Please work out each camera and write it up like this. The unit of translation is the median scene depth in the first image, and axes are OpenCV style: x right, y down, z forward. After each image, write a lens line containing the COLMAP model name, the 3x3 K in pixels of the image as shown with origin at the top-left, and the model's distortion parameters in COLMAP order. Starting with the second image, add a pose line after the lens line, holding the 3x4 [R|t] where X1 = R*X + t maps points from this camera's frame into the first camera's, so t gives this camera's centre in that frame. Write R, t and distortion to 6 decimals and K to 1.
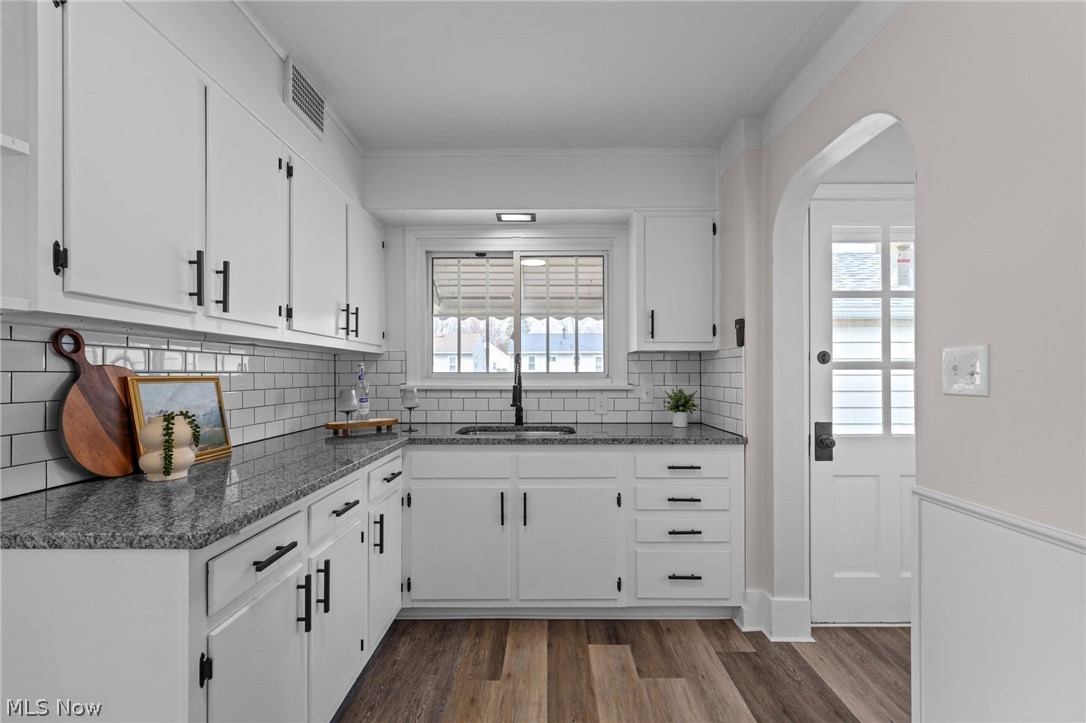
lens RADIAL K [[452.8, 0, 540.6], [0, 452.8, 371.3], [0, 0, 1]] dist [-0.001748, 0.000626]
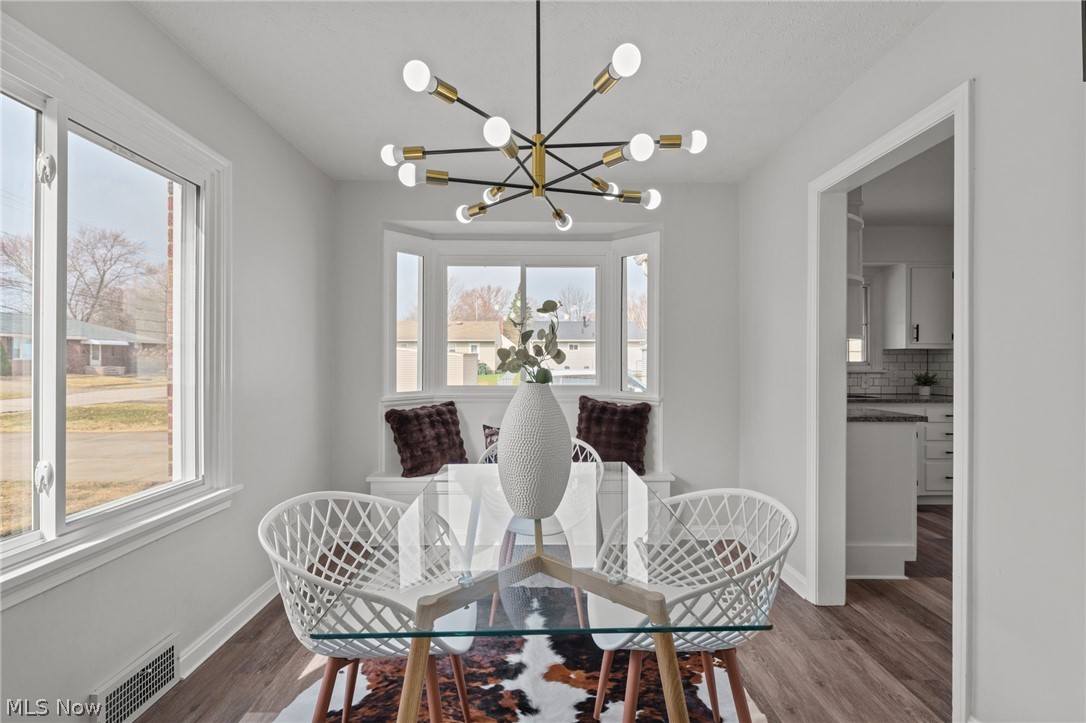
lens RADIAL K [[476.8, 0, 545.4], [0, 476.8, 370.1], [0, 0, 1]] dist [-0.000320, -0.000021]
pose [[0.999363, 0.005668, 0.035249, -1.339296], [-0.006435, 0.999744, 0.021683, 0.004287], [-0.035117, -0.021896, 0.999143, -0.797338]]
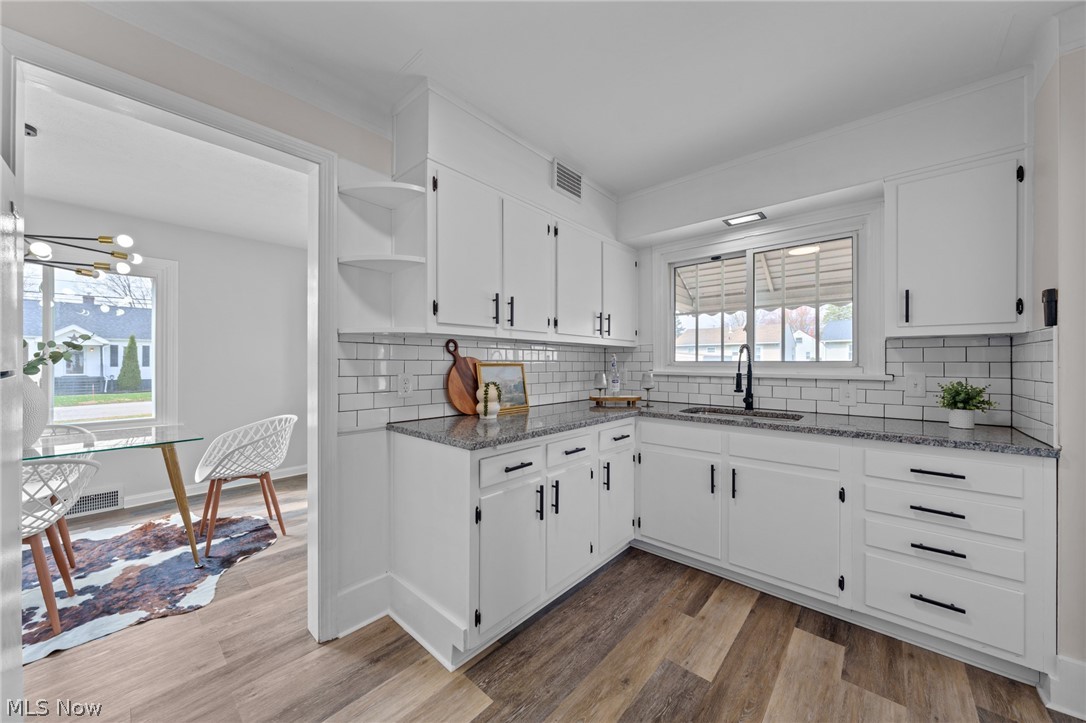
lens RADIAL K [[380.8, 0, 544.4], [0, 380.8, 364.0], [0, 0, 1]] dist [0.000525, -0.000058]
pose [[0.758105, 0.004459, -0.652117, 0.222694], [0.000589, 0.999972, 0.007523, 0.002013], [0.652132, -0.006088, 0.758081, -0.016667]]
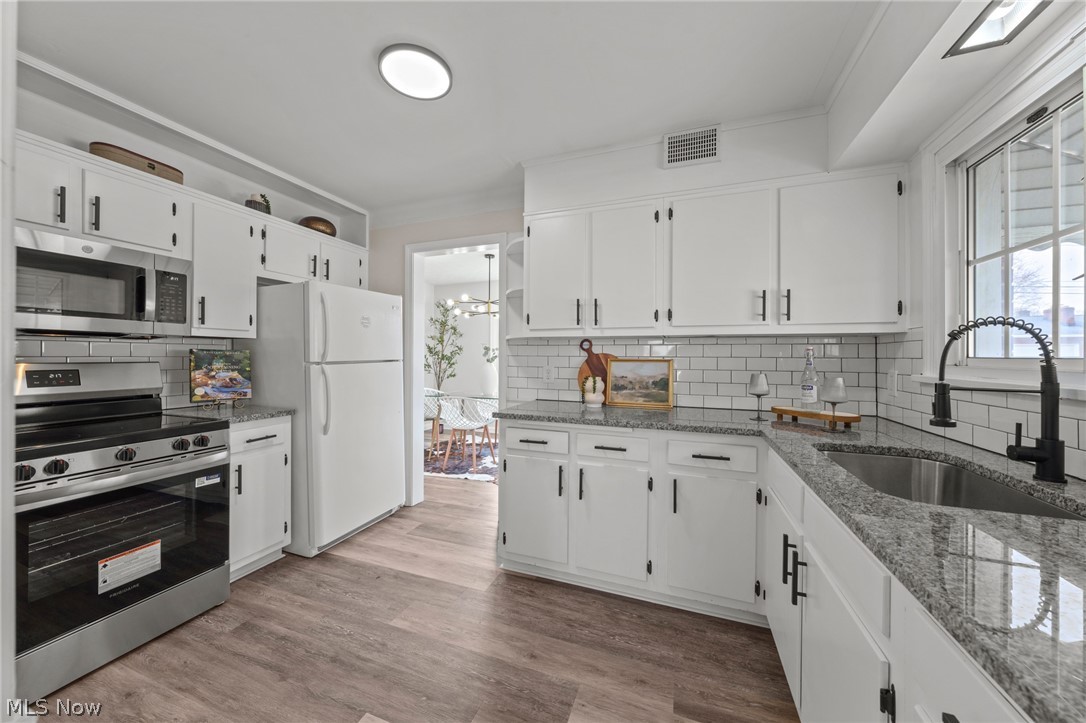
lens RADIAL K [[380.8, 0, 548.7], [0, 380.8, 358.4], [0, 0, 1]] dist [0.000525, -0.000058]
pose [[-0.325585, 0.002868, -0.945508, 0.566216], [-0.000646, 0.999994, 0.003255, 0.002506], [0.945513, 0.001670, -0.325581, 0.848182]]
